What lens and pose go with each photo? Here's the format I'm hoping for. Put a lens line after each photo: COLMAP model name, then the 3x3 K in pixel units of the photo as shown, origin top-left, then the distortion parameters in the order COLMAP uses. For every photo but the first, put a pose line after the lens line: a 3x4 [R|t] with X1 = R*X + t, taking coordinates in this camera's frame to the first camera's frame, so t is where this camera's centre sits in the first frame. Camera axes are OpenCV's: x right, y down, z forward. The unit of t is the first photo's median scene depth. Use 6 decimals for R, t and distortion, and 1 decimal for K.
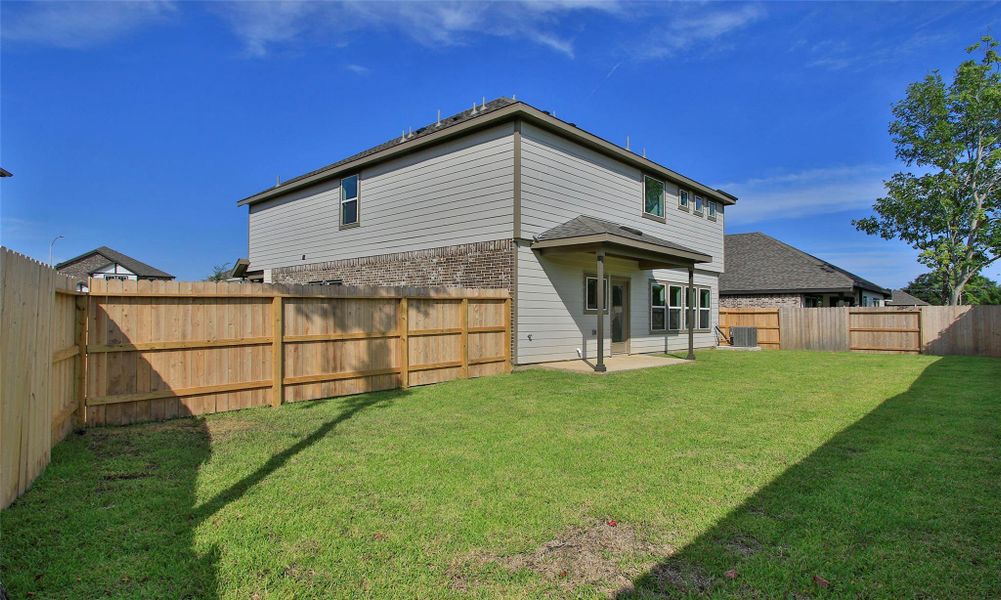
lens RADIAL K [[524.2, 0, 501.5], [0, 524.2, 300.3], [0, 0, 1]] dist [-0.004736, -0.000274]
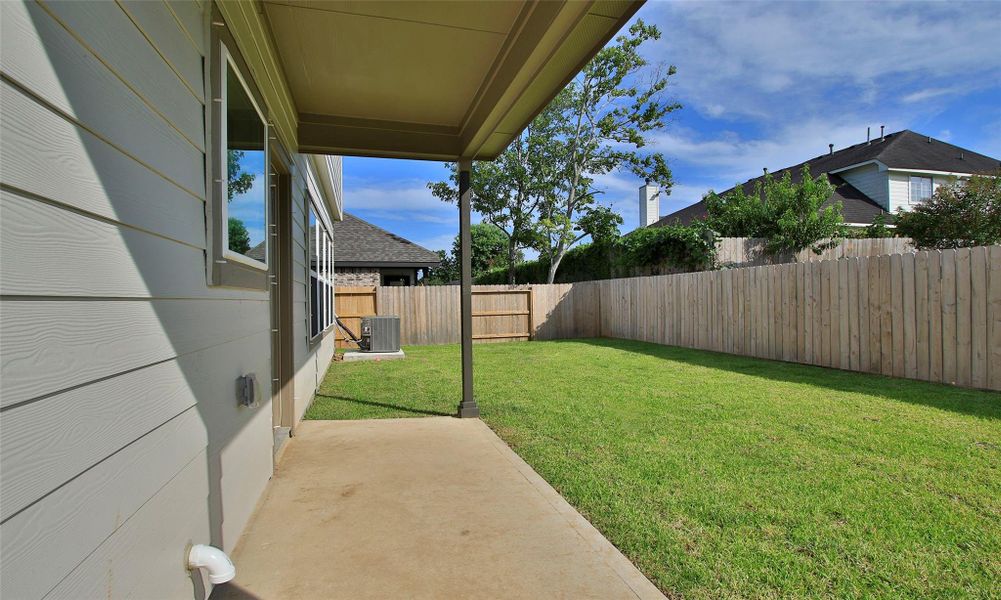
lens RADIAL K [[524.2, 0, 502.2], [0, 524.2, 299.2], [0, 0, 1]] dist [-0.004736, -0.000274]
pose [[0.528289, -0.009409, 0.849012, 0.046916], [-0.008241, 0.999835, 0.016208, 0.021865], [-0.849024, -0.015559, 0.528125, 0.585861]]
